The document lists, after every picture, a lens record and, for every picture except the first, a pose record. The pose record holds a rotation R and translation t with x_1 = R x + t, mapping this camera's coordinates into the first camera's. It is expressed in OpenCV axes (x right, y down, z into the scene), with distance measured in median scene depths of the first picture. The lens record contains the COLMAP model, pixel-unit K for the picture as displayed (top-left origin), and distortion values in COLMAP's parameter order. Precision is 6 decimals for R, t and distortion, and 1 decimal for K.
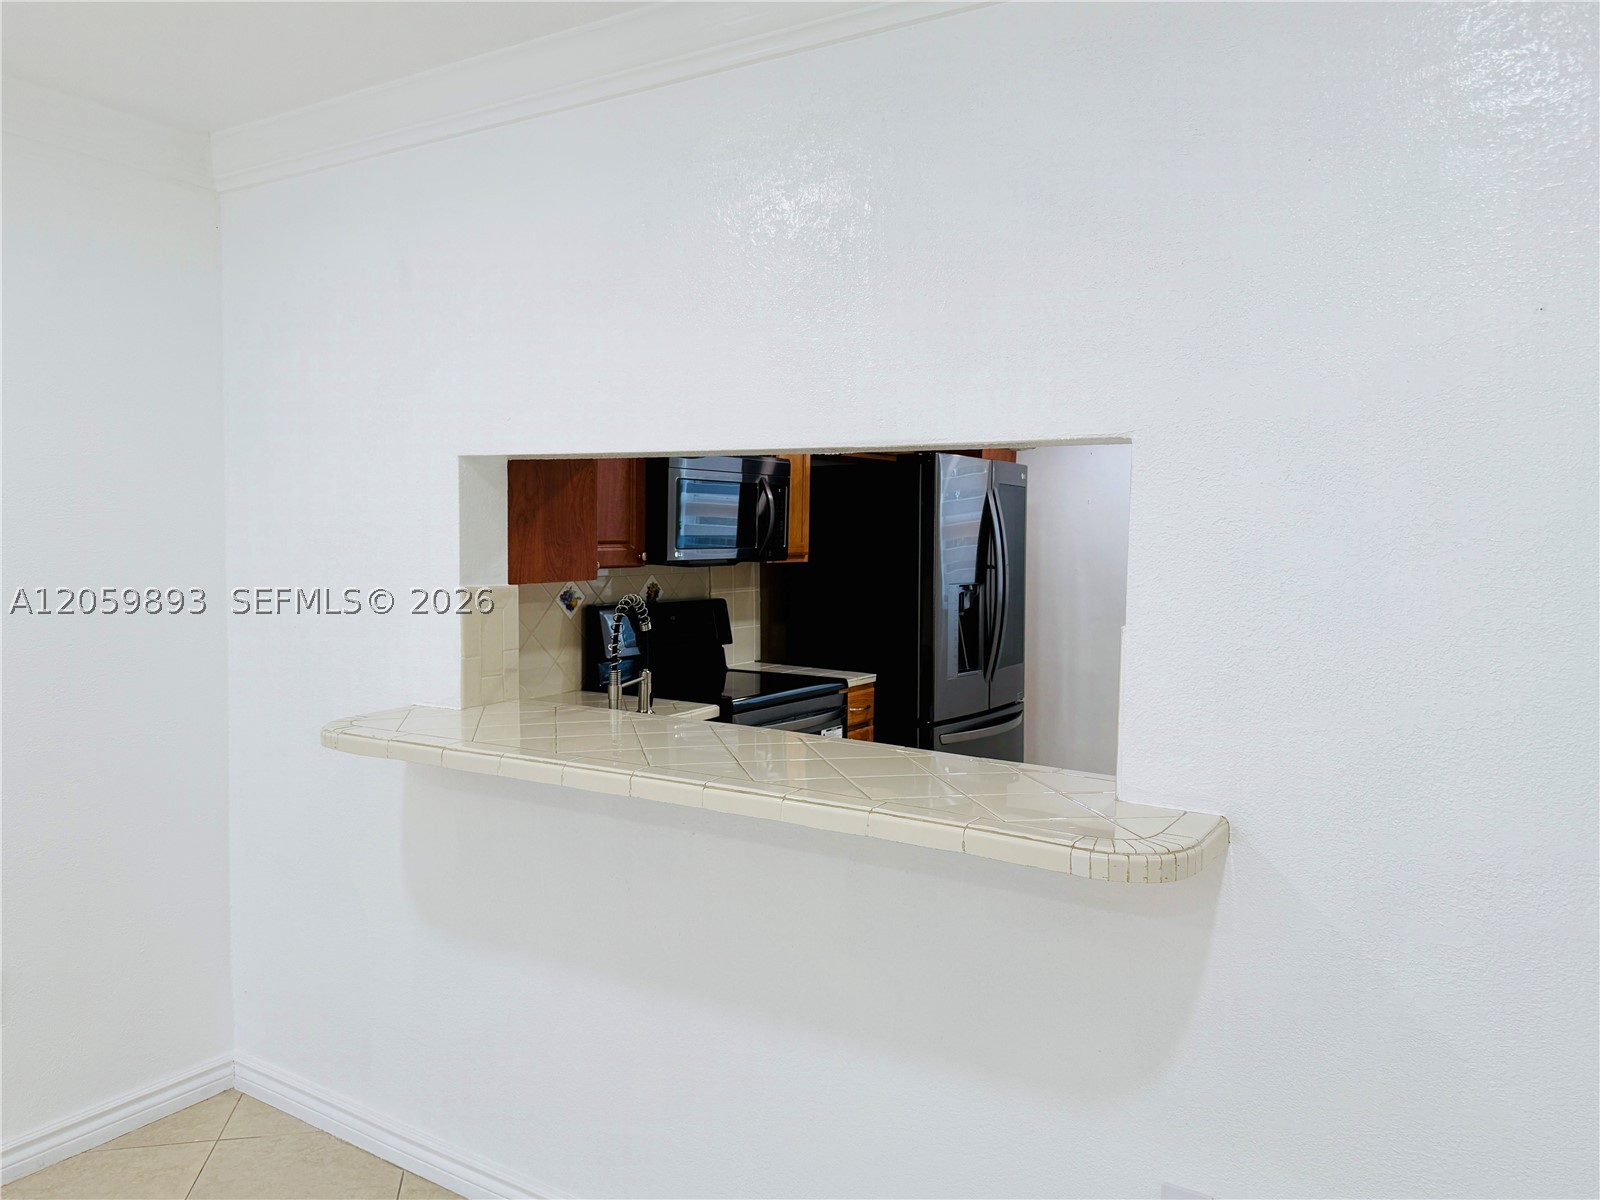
lens RADIAL K [[1161.8, 0, 800.8], [0, 1161.8, 594.8], [0, 0, 1]] dist [0.084510, -0.083063]
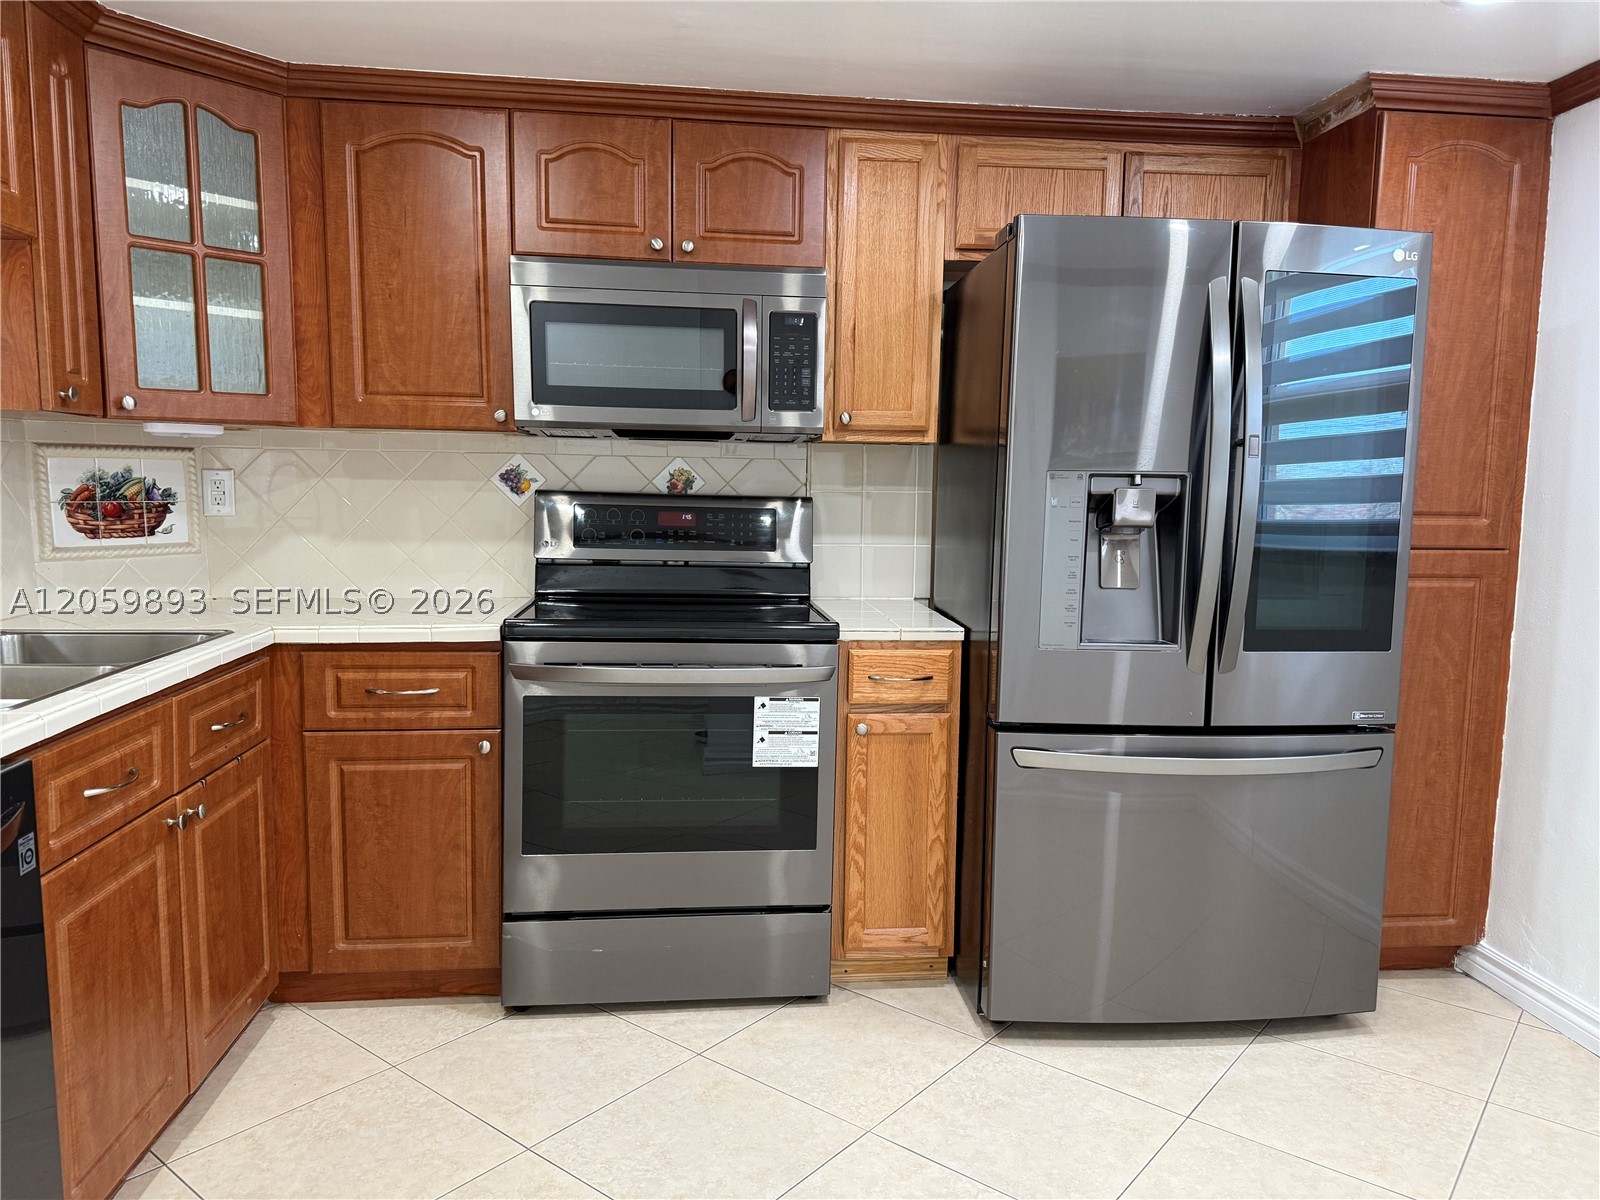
lens RADIAL K [[1130.9, 0, 804.4], [0, 1130.9, 608.2], [0, 0, 1]] dist [0.077653, -0.090312]
pose [[0.623988, 0.083699, -0.776939, 0.526659], [-0.051576, 0.996490, 0.065928, 0.029347], [0.779730, -0.001067, 0.626115, 0.673244]]
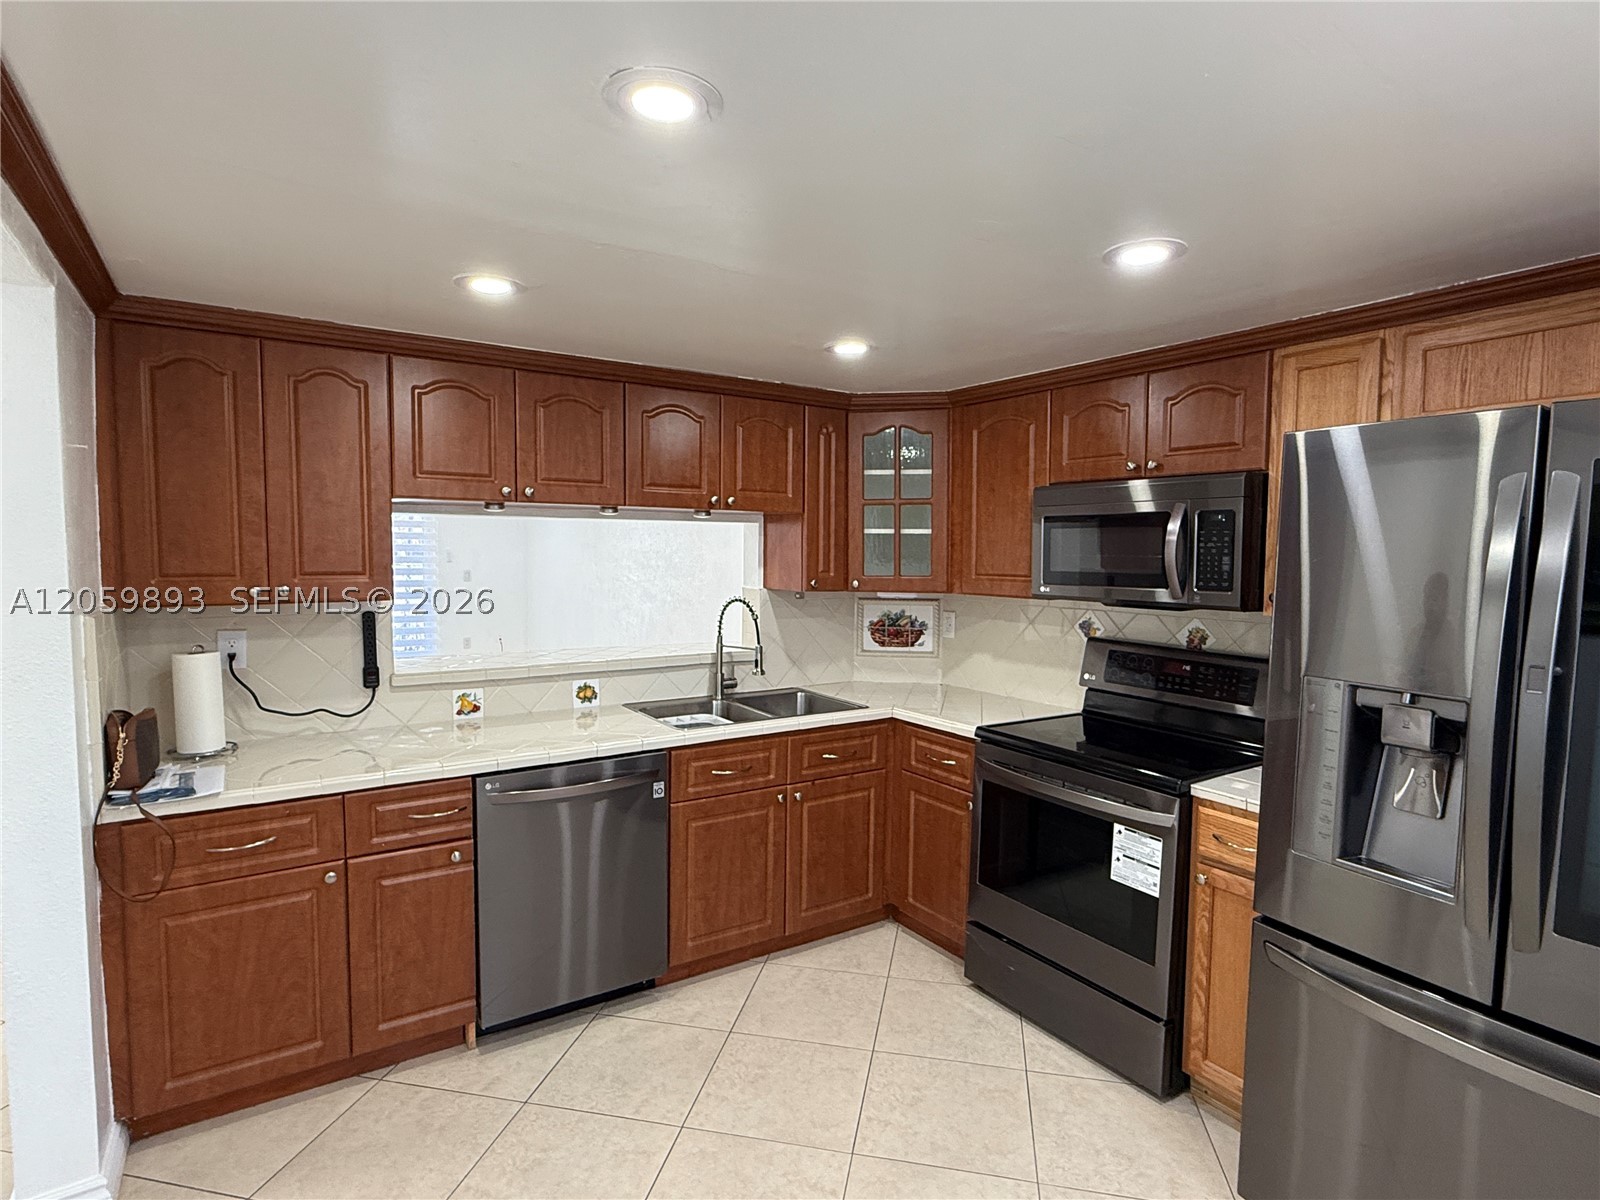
lens RADIAL K [[844.9, 0, 791.4], [0, 844.9, 600.5], [0, 0, 1]] dist [0.000701, 0.001570]
pose [[-0.416822, 0.038674, -0.908165, 0.651304], [-0.069265, 0.994838, 0.074155, -0.063041], [0.906345, 0.093813, -0.411992, 1.075676]]
